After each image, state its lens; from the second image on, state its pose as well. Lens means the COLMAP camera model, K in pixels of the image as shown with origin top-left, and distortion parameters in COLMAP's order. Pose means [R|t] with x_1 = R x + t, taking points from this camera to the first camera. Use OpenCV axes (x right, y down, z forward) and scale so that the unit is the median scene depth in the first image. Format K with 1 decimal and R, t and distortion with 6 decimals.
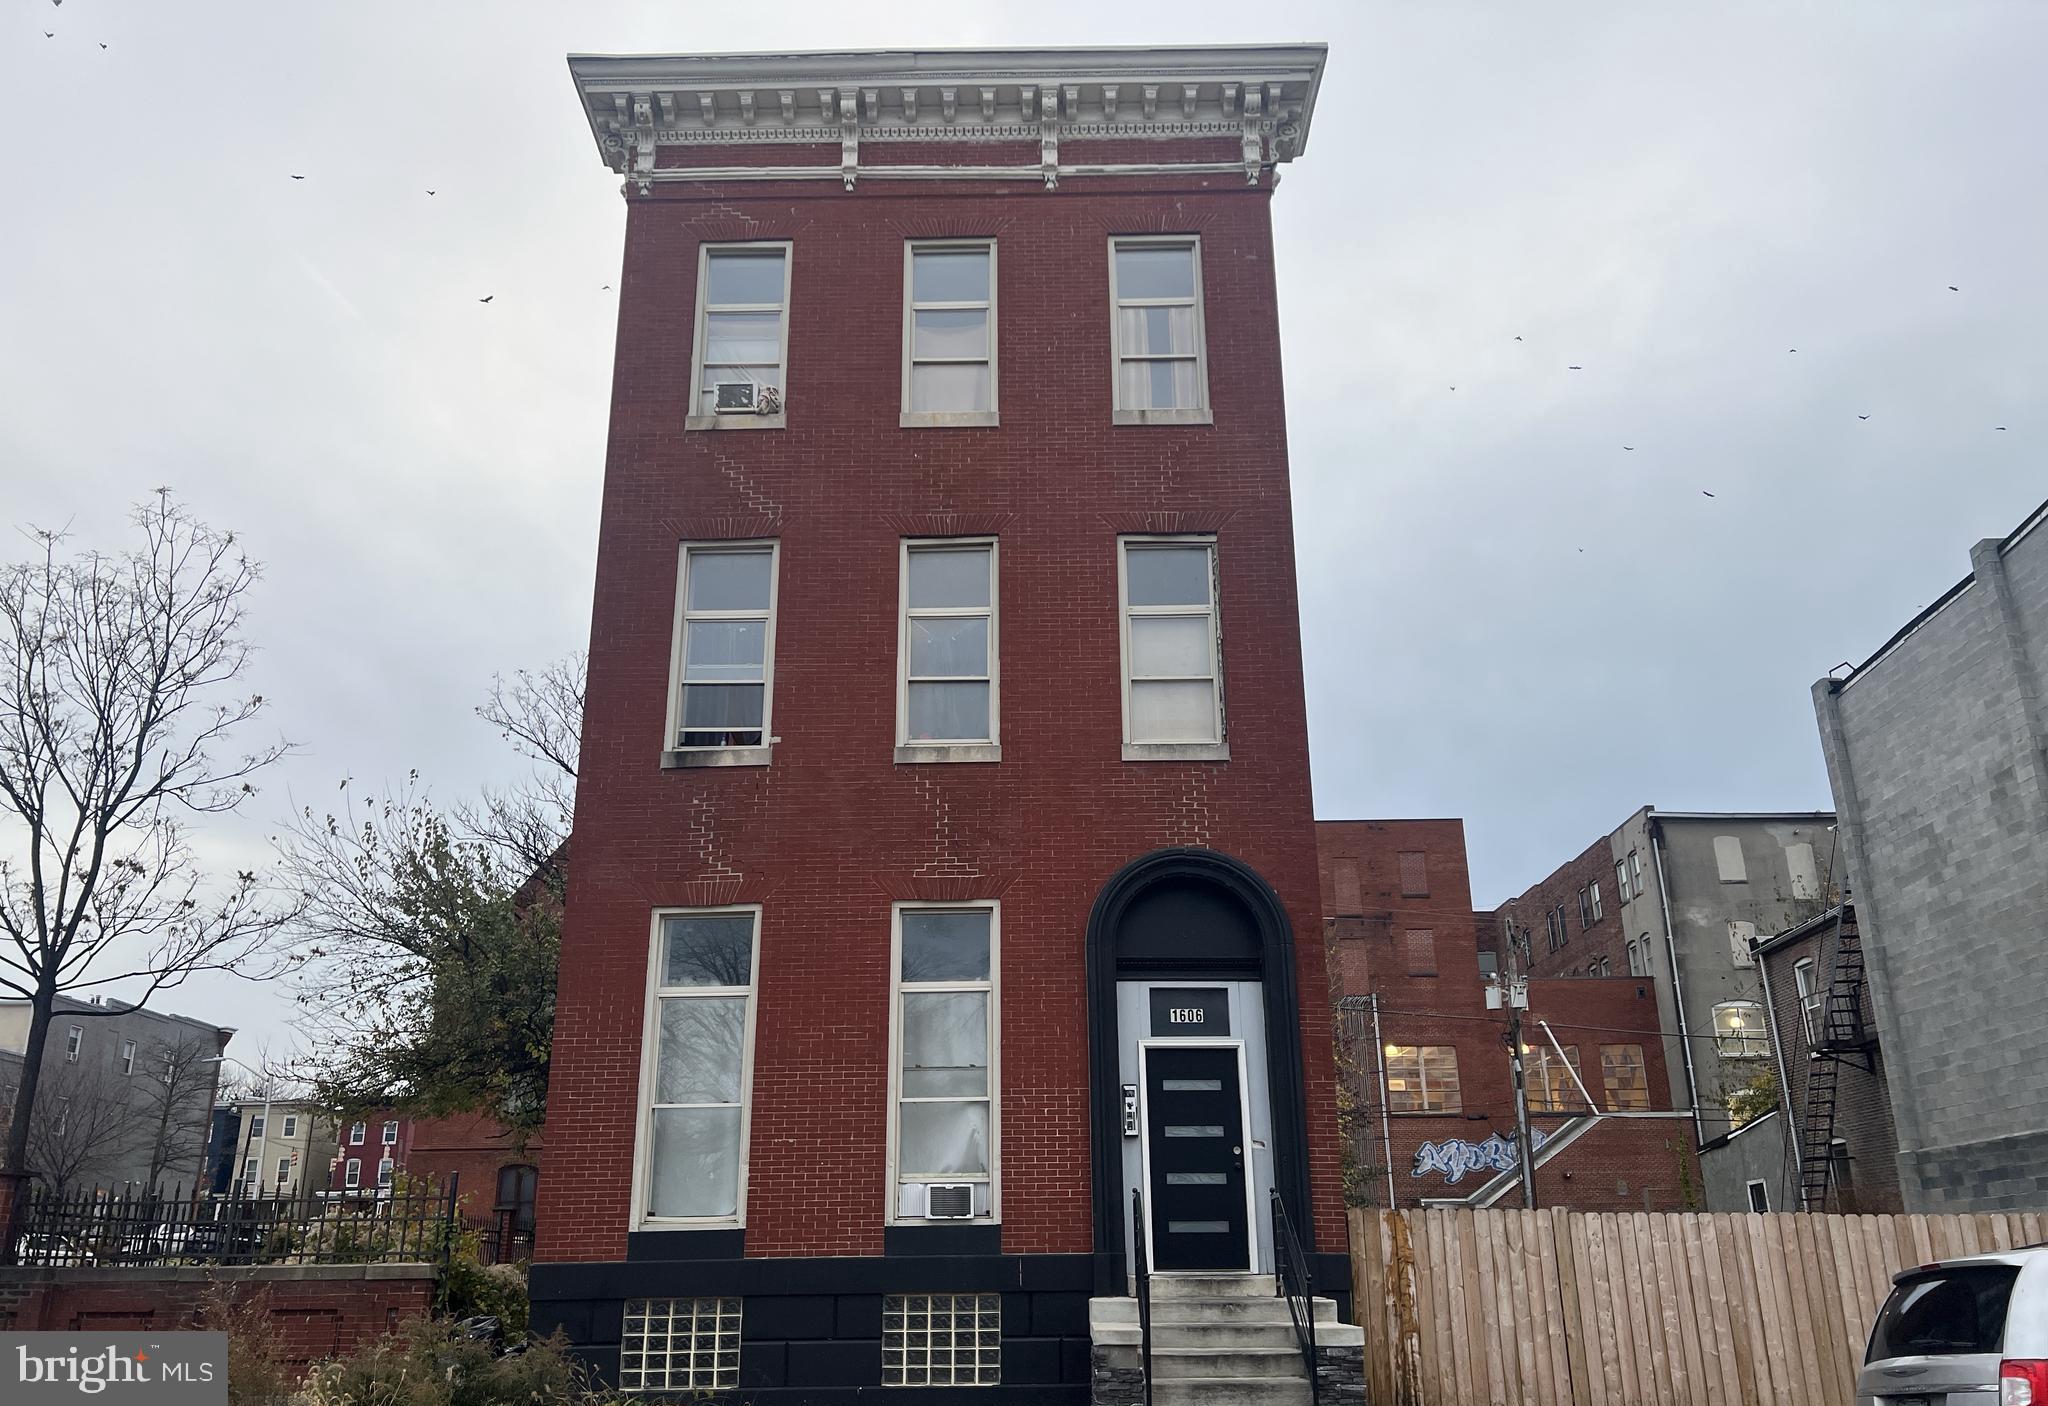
lens RADIAL K [[1578.8, 0, 1027.8], [0, 1578.8, 740.3], [0, 0, 1]] dist [0.055759, -0.061093]
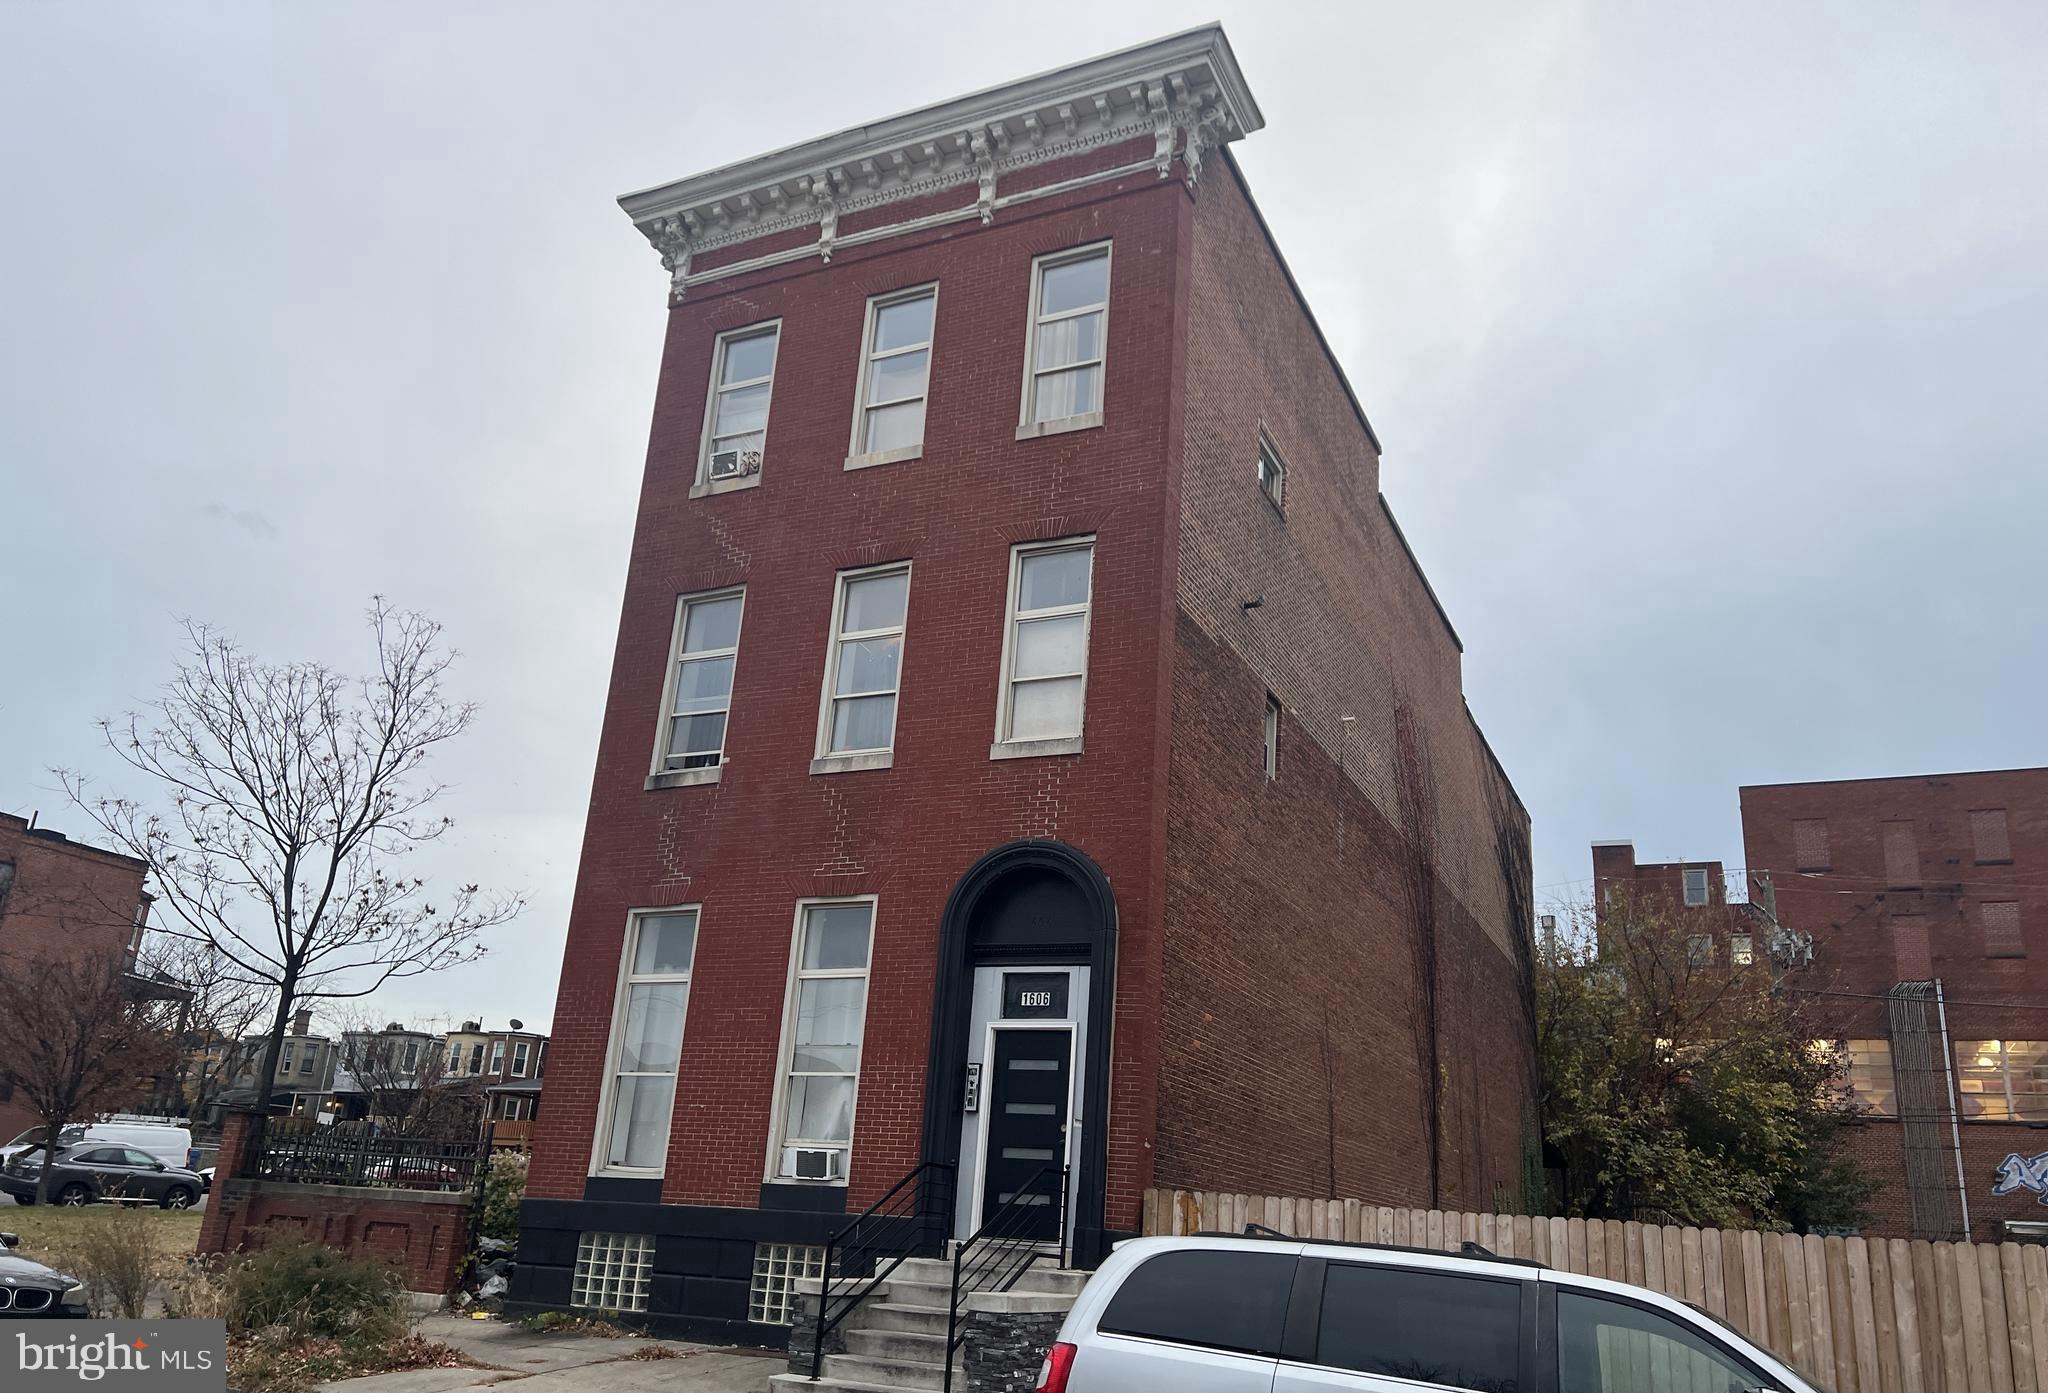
lens RADIAL K [[1567.2, 0, 1025.8], [0, 1567.2, 736.9], [0, 0, 1]] dist [0.060364, -0.058743]
pose [[0.902122, -0.067890, -0.426108, 0.512234], [0.070413, 0.997469, -0.009851, 0.008958], [0.425698, -0.021117, 0.904619, 0.052695]]
